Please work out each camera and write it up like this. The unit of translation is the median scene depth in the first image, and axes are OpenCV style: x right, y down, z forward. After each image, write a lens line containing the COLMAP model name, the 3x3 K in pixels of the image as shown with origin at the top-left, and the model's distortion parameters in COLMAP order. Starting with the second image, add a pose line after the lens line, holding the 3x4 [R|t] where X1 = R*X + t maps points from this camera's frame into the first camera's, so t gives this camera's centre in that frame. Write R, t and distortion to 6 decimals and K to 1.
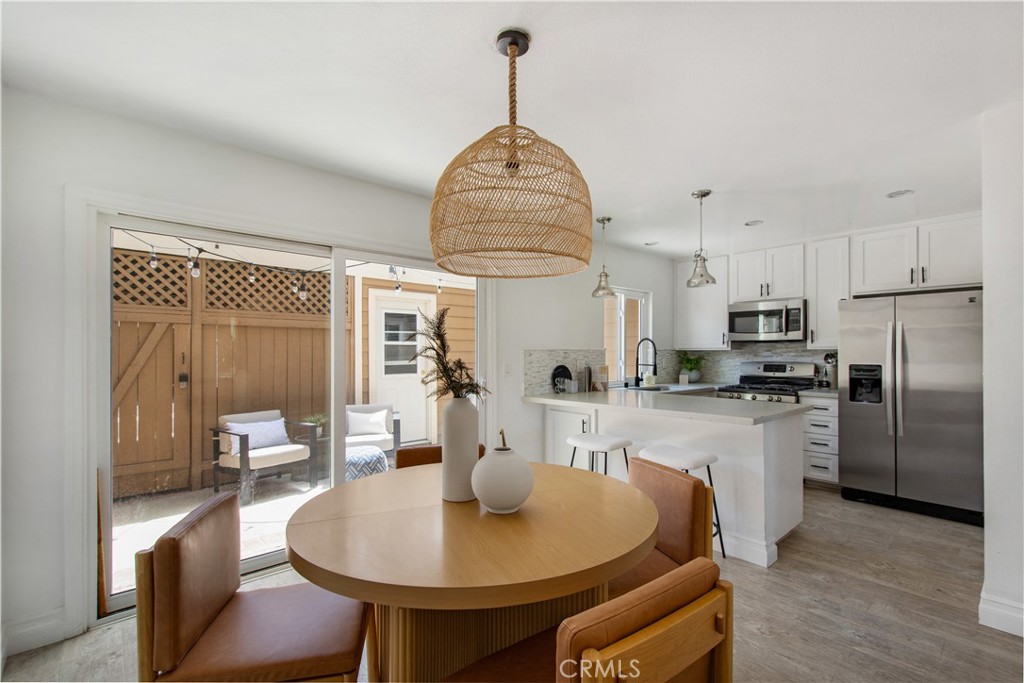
lens RADIAL K [[453.8, 0, 517.4], [0, 453.8, 351.9], [0, 0, 1]] dist [0.001705, -0.001165]
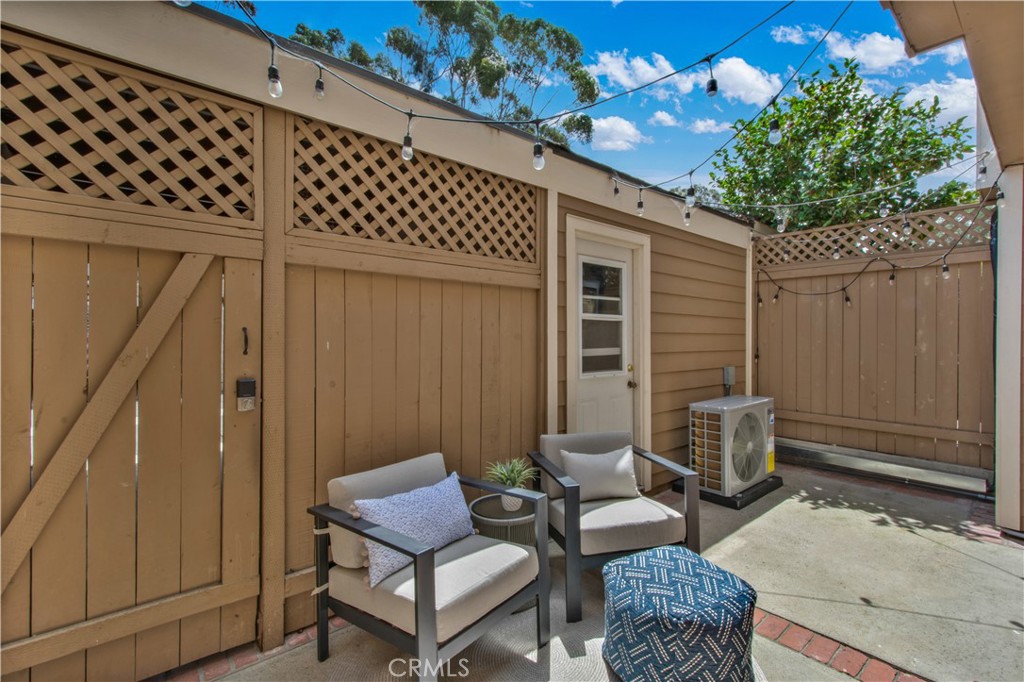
lens RADIAL K [[453.8, 0, 522.1], [0, 453.8, 339.8], [0, 0, 1]] dist [0.001705, -0.001165]
pose [[0.999889, 0.005964, -0.013625, -0.456330], [-0.005890, 0.999968, 0.005474, 0.008300], [0.013657, -0.005393, 0.999892, 0.560475]]
